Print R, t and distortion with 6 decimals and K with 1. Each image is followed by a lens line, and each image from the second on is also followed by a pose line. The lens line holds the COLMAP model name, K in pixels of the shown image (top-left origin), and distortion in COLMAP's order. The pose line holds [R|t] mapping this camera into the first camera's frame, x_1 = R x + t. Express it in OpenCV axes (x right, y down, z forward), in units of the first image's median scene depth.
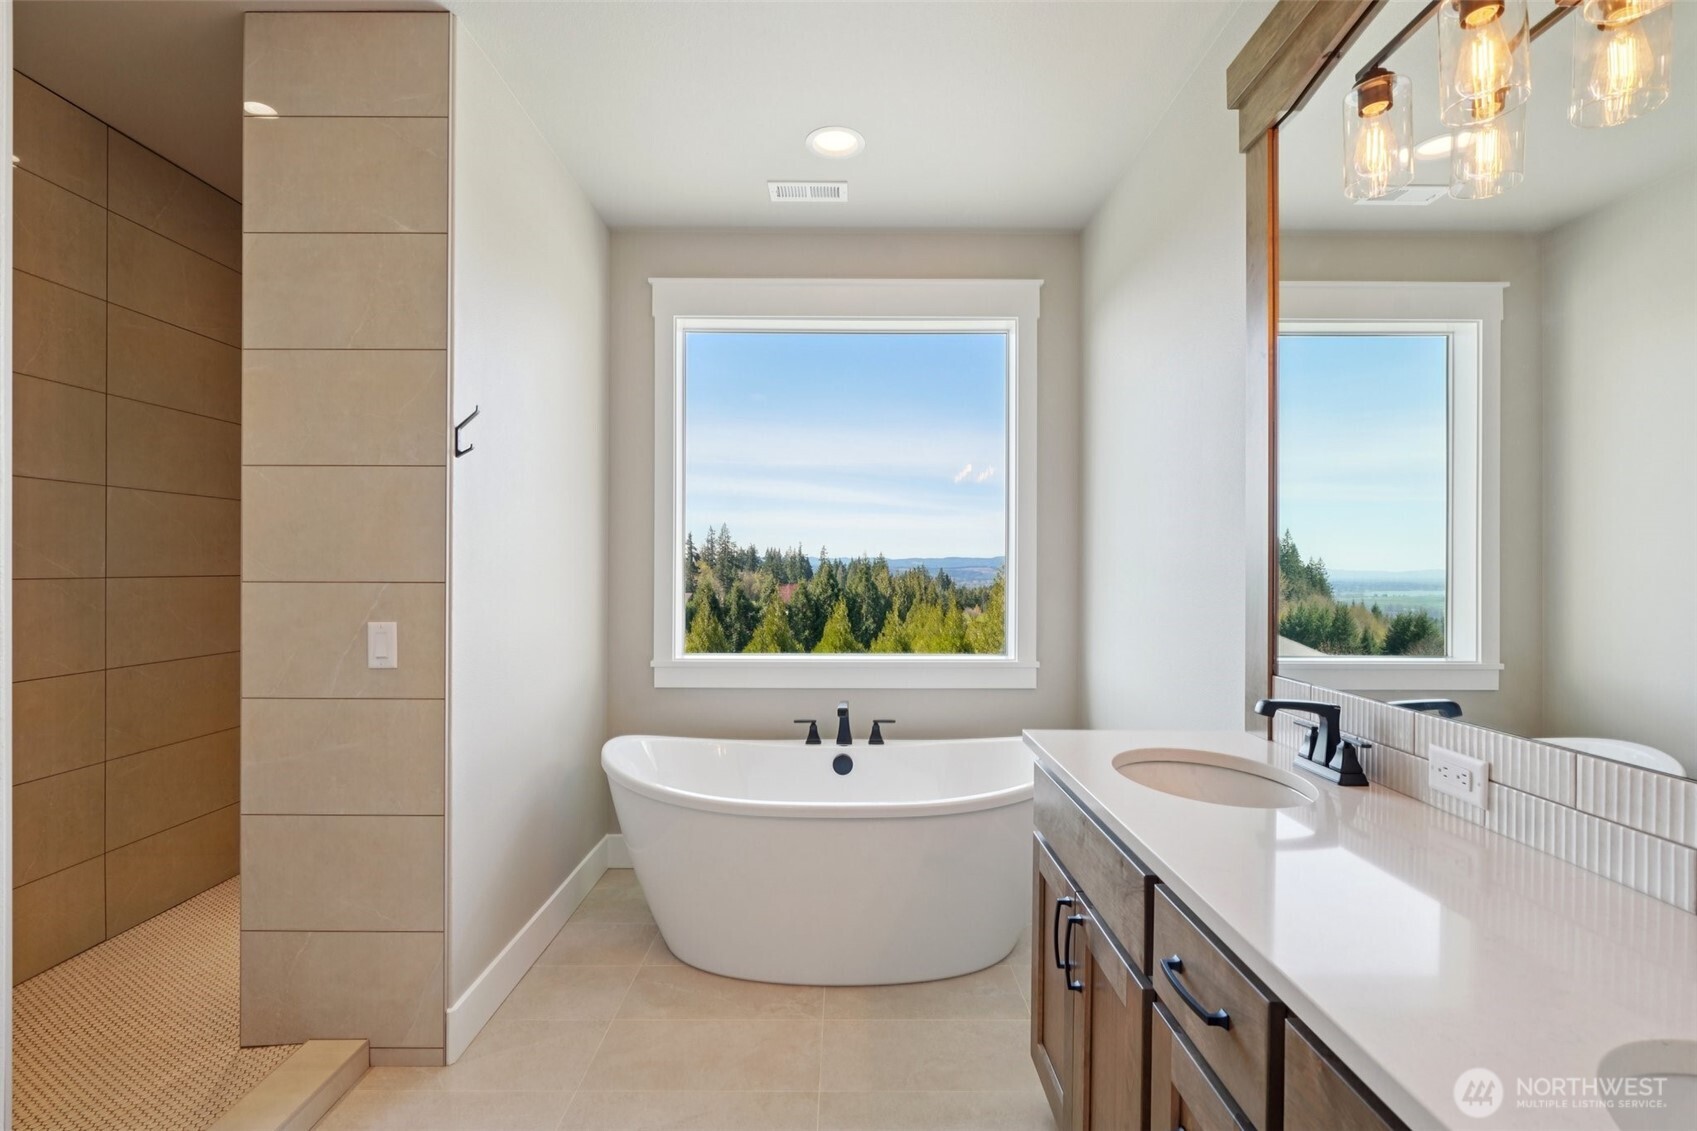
lens RADIAL K [[784.7, 0, 841.7], [0, 784.7, 559.2], [0, 0, 1]] dist [0.001370, -0.000148]
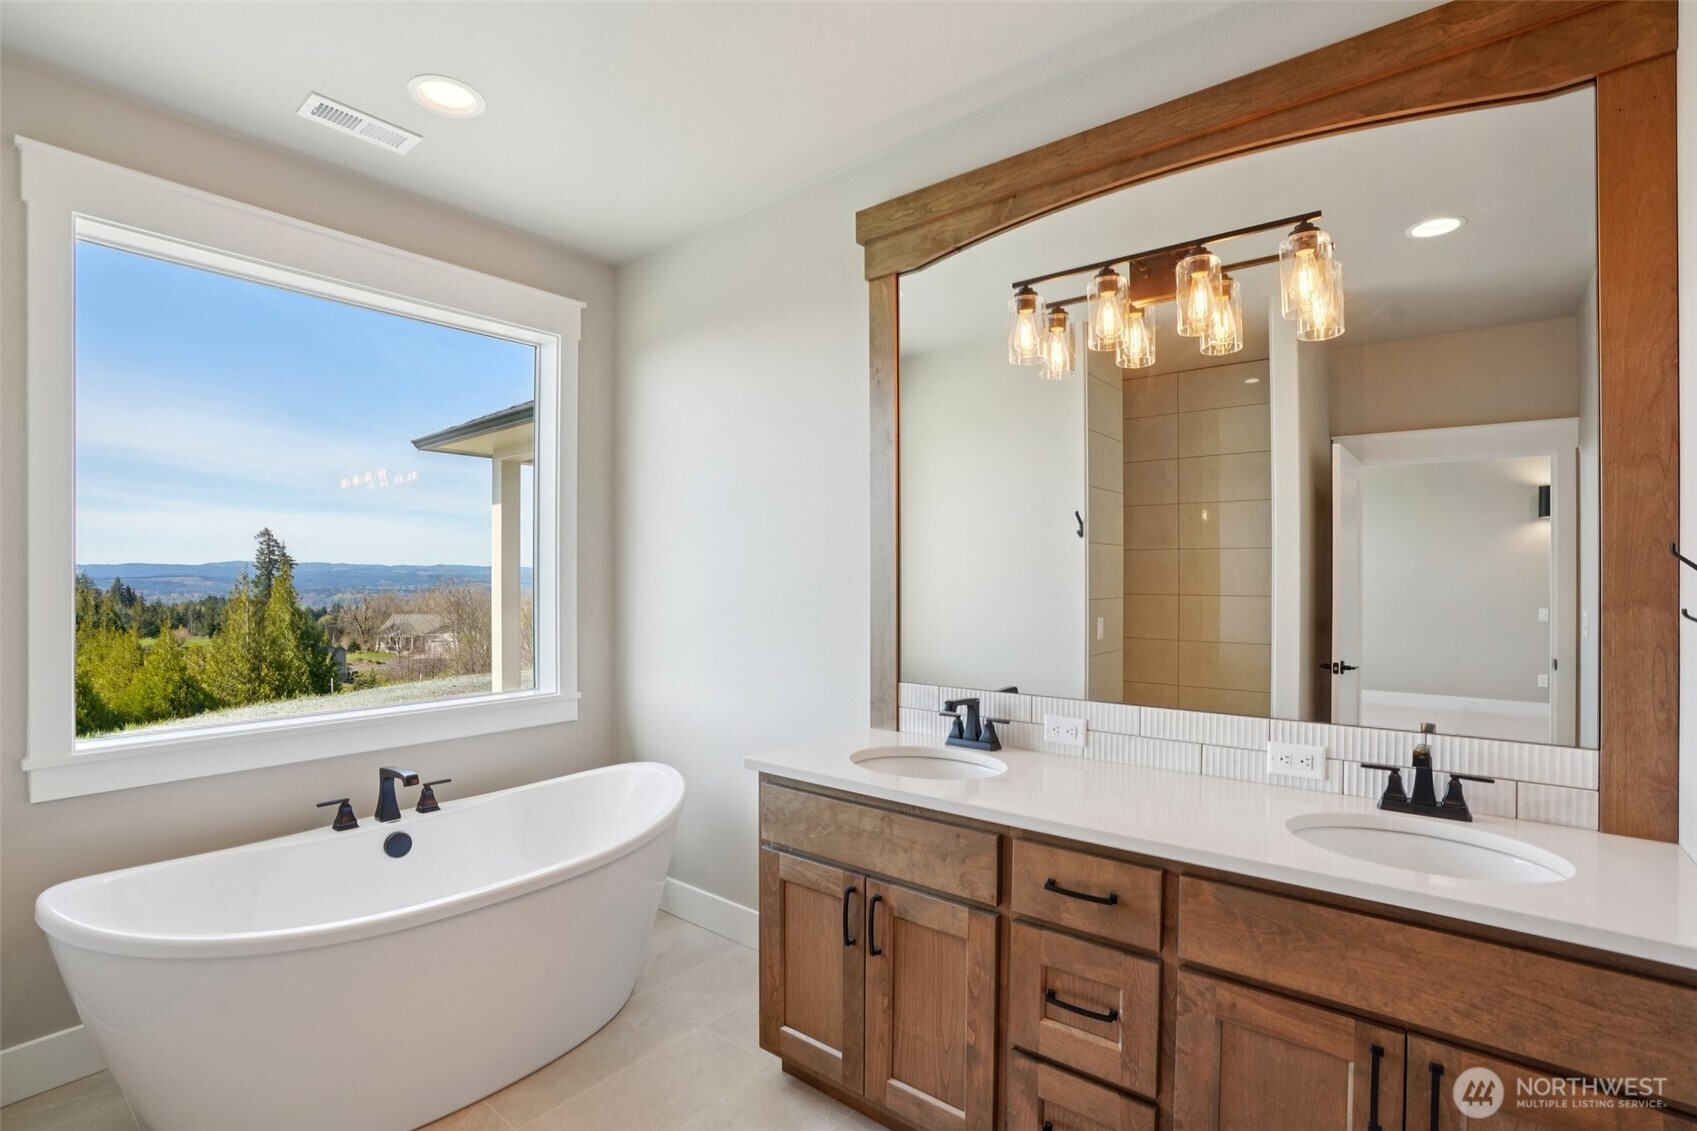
lens RADIAL K [[808.6, 0, 849.9], [0, 808.6, 564.8], [0, 0, 1]] dist [-0.076332, 0.035915]
pose [[0.619655, 0.008212, 0.784831, -0.342745], [-0.006398, 0.999965, -0.005411, -0.025970], [-0.784848, -0.001668, 0.619686, 0.126839]]
